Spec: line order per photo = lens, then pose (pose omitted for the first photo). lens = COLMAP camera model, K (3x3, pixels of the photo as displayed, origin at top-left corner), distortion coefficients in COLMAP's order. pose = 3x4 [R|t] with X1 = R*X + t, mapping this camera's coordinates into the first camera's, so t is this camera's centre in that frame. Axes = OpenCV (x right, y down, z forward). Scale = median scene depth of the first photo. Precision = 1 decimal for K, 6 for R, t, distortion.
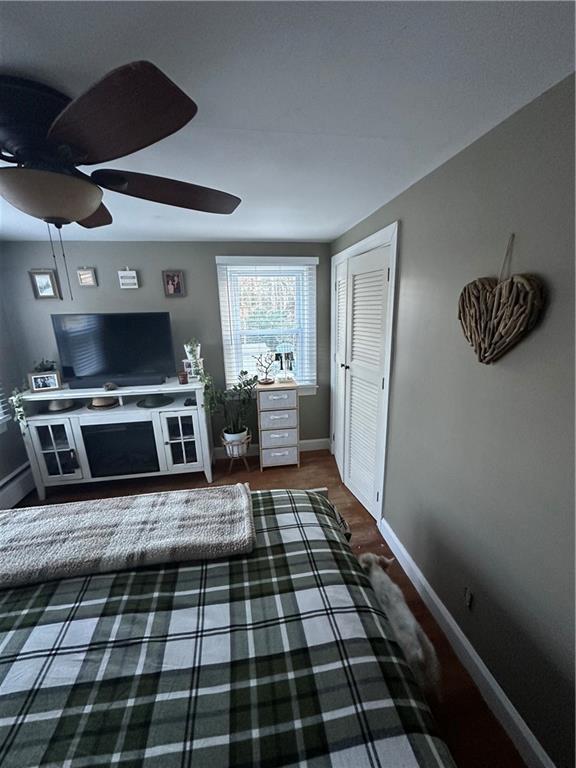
lens RADIAL K [[305.0, 0, 288.0], [0, 305.0, 382.8], [0, 0, 1]] dist [-0.002272, 0.000180]
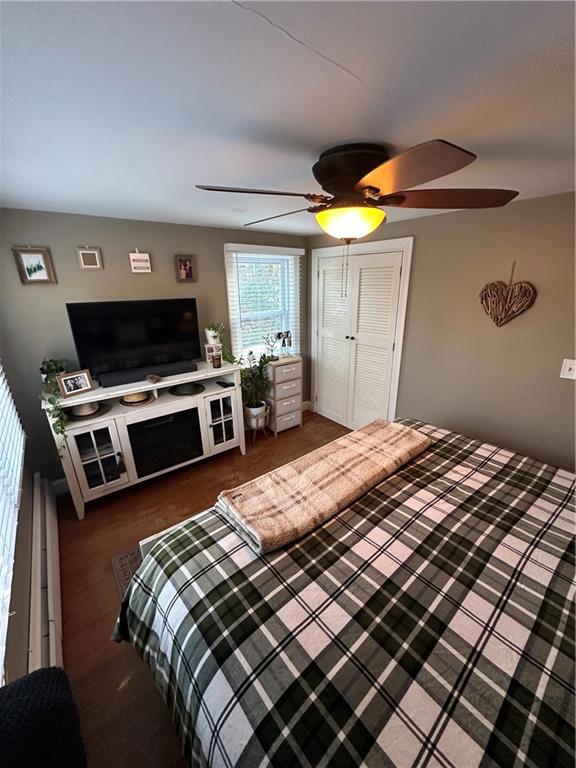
lens RADIAL K [[305.0, 0, 288.6], [0, 305.0, 381.3], [0, 0, 1]] dist [-0.002272, 0.000180]
pose [[0.872438, -0.142342, 0.467536, -0.626154], [0.112209, 0.989431, 0.091848, -0.018532], [-0.475669, -0.027670, 0.879189, -0.037057]]
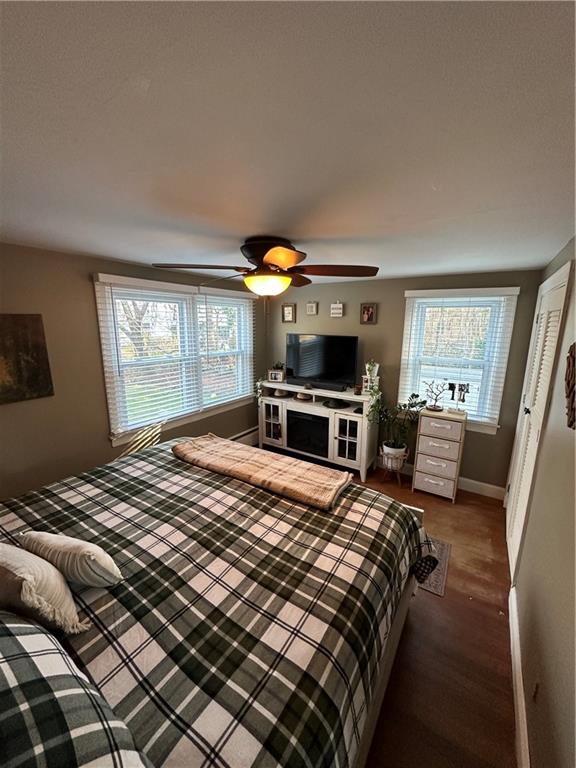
lens RADIAL K [[305.0, 0, 288.8], [0, 305.0, 382.5], [0, 0, 1]] dist [-0.002272, 0.000180]
pose [[0.740329, 0.163734, -0.652000, 0.245966], [-0.192194, 0.980954, 0.028111, -0.026602], [0.644185, 0.104500, 0.757698, -0.113725]]
